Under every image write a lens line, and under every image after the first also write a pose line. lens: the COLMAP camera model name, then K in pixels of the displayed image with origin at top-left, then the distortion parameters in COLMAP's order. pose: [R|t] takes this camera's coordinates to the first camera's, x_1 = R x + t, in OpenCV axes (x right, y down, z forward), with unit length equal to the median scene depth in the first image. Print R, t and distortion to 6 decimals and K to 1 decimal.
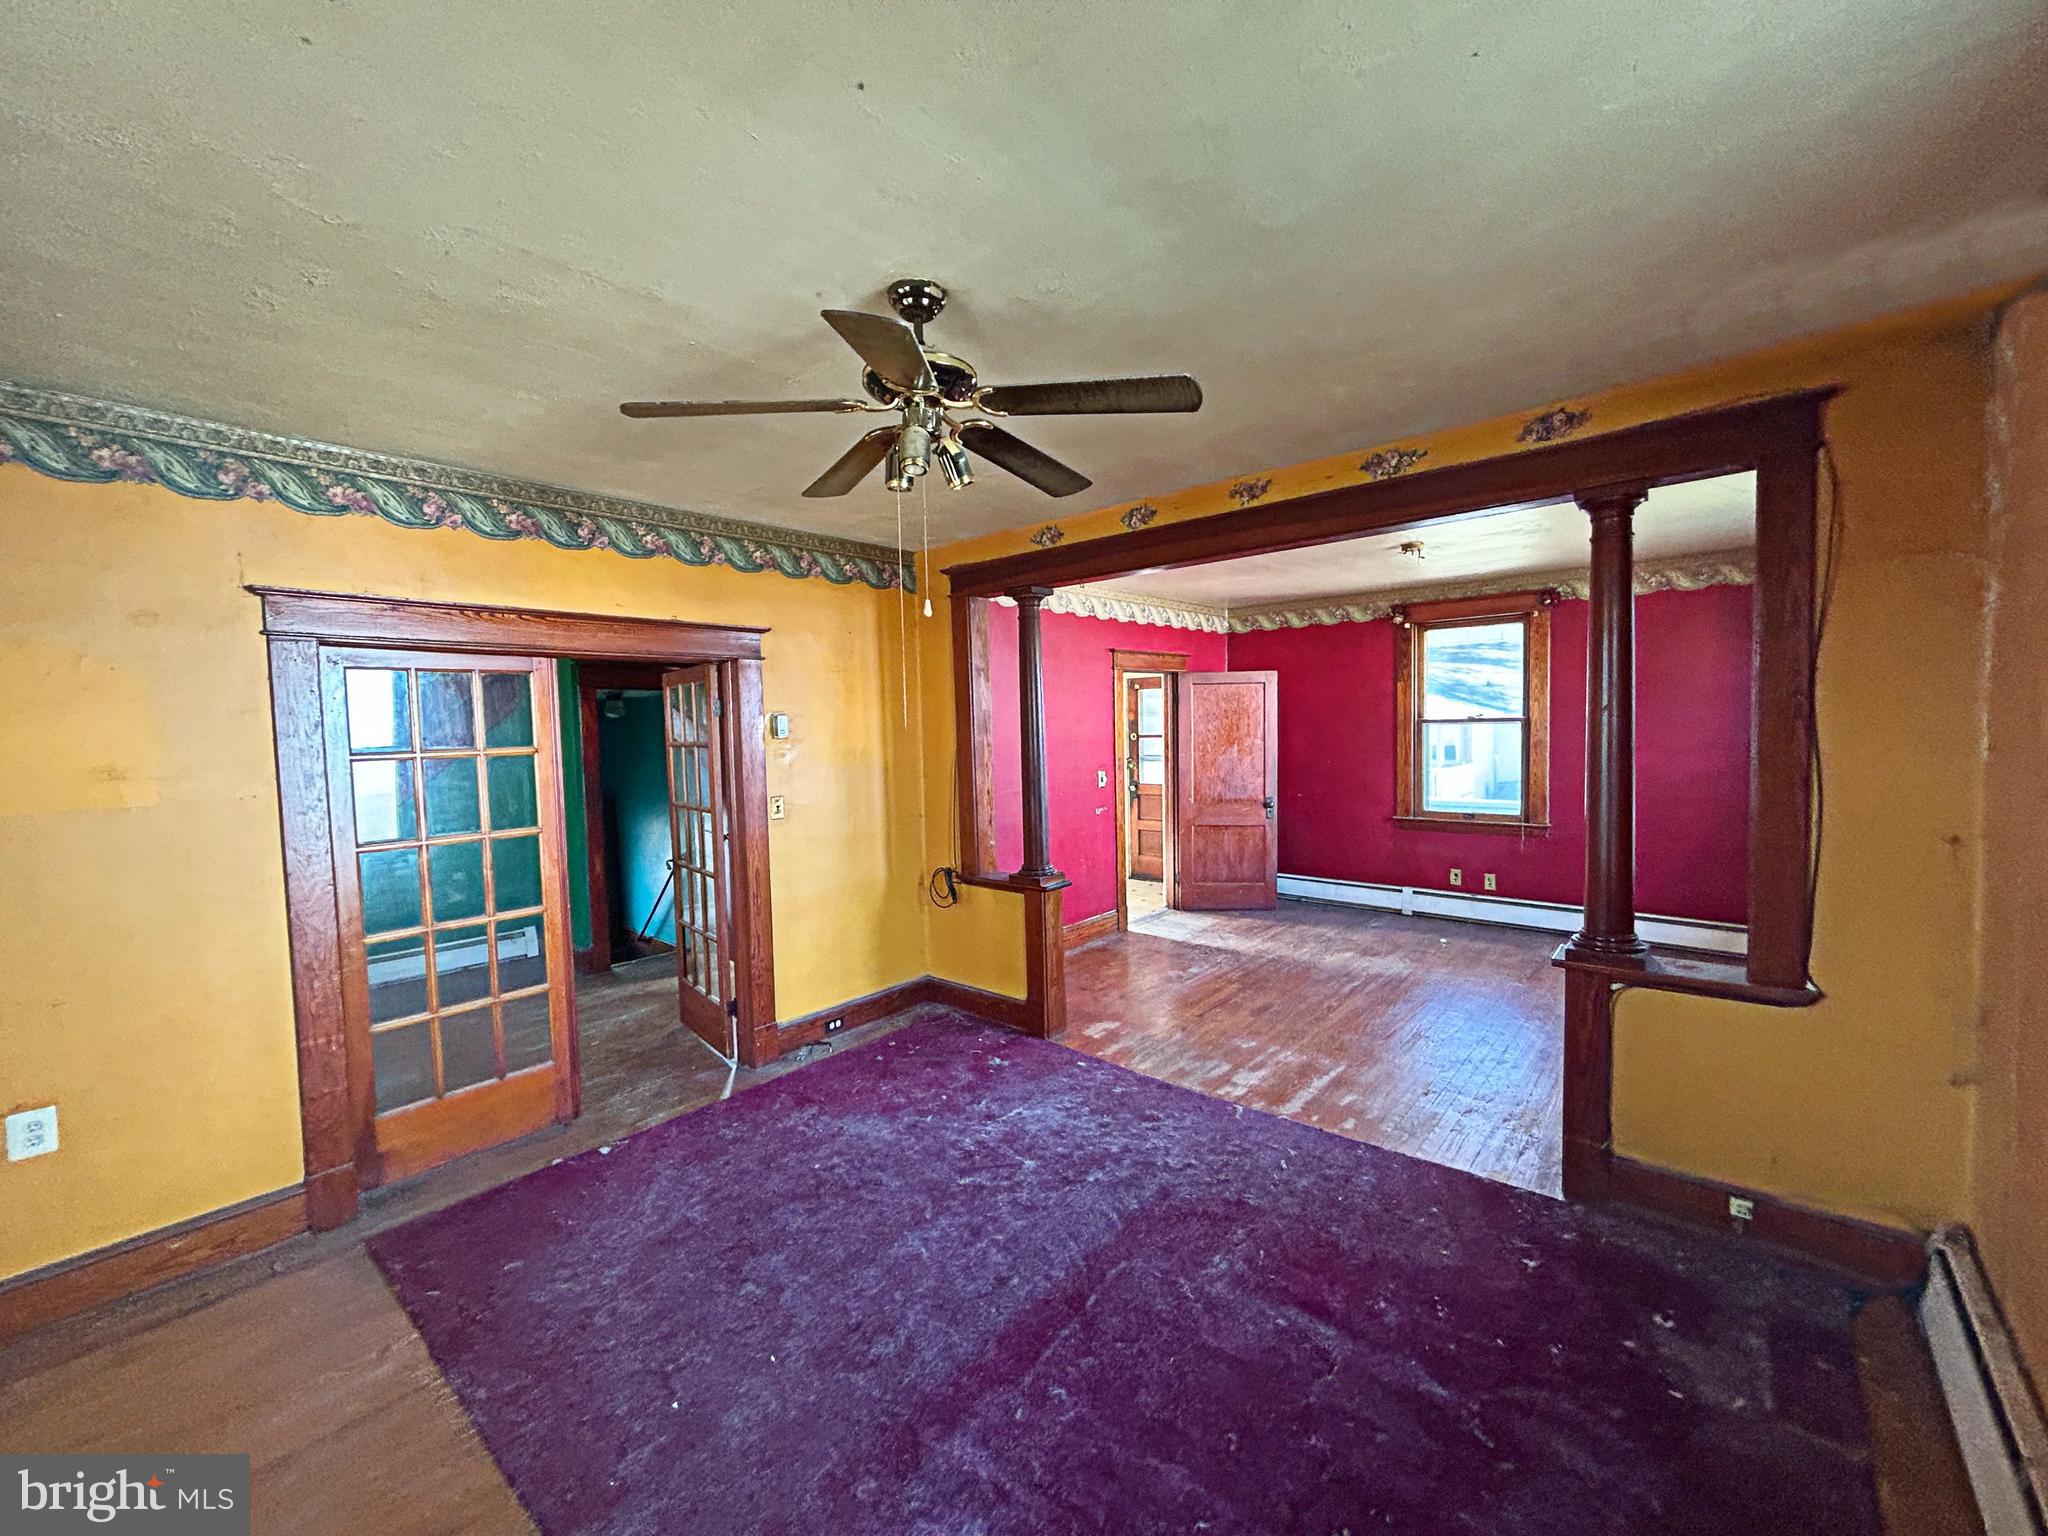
lens RADIAL K [[820.7, 0, 1021.2], [0, 820.7, 763.8], [0, 0, 1]] dist [-0.002302, 0.000376]
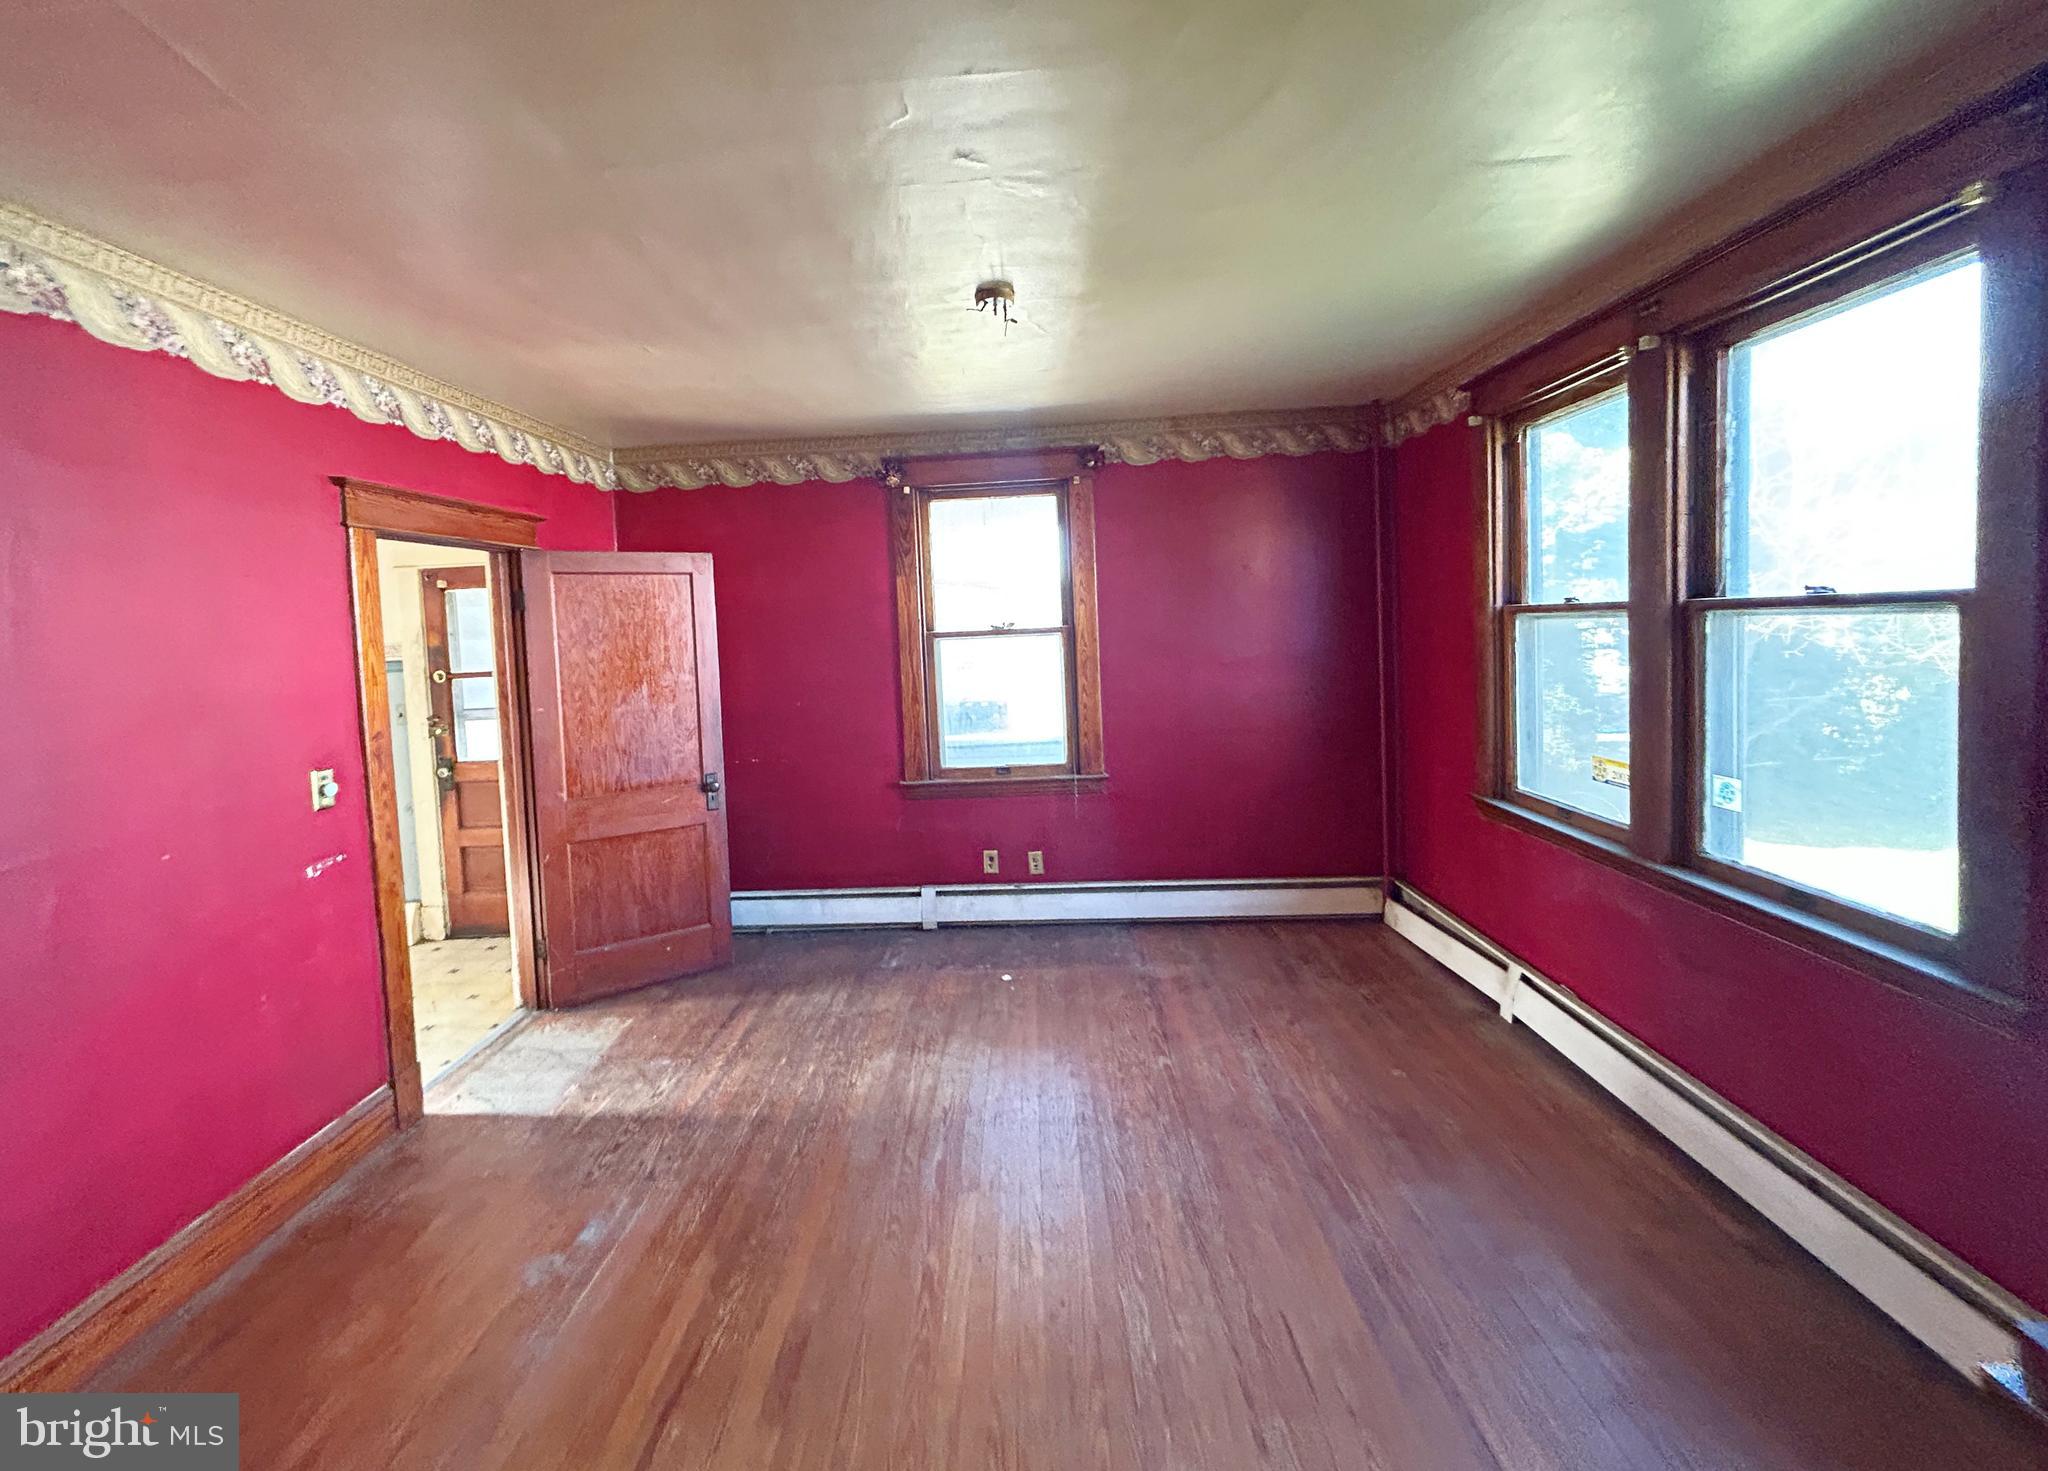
lens RADIAL K [[857.0, 0, 987.0], [0, 857.0, 670.0], [0, 0, 1]] dist [-0.003338, -0.000138]
pose [[0.785129, -0.044904, 0.617702, 0.094356], [0.057946, 0.998319, -0.001080, -0.020917], [-0.616615, 0.036642, 0.786412, 0.438600]]
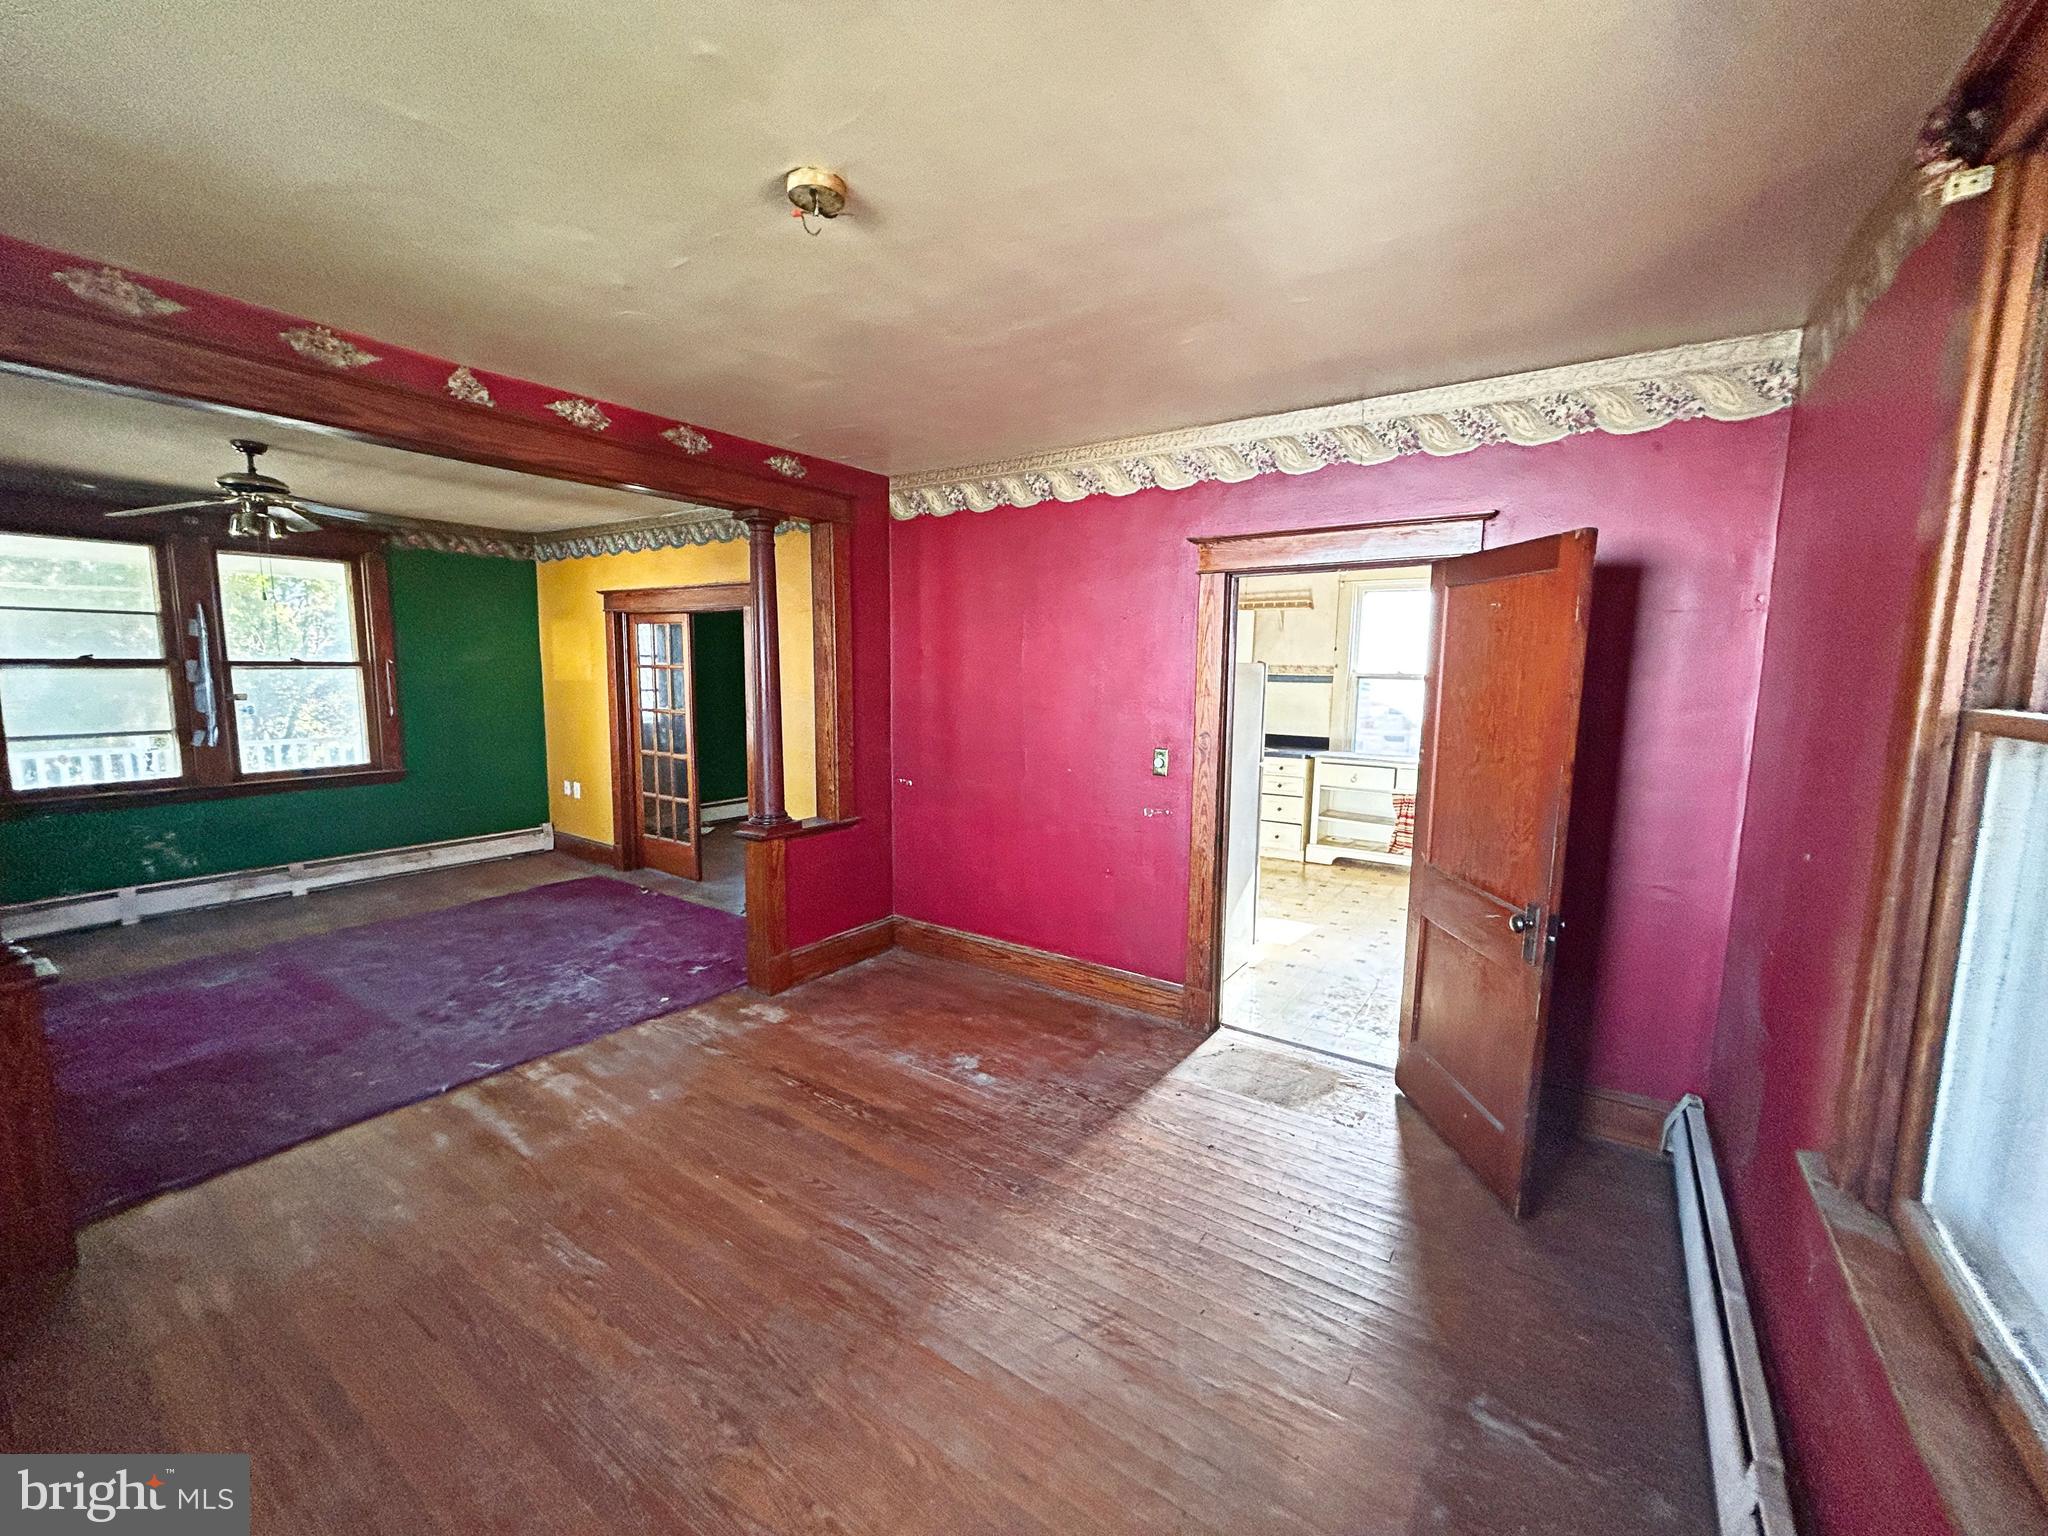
lens RADIAL K [[820.7, 0, 1021.2], [0, 820.7, 763.8], [0, 0, 1]] dist [-0.002302, 0.000376]
pose [[0.113232, 0.149355, -0.982279, 0.658599], [-0.065594, 0.987604, 0.142604, -0.058335], [0.991401, 0.048284, 0.121626, 0.795966]]
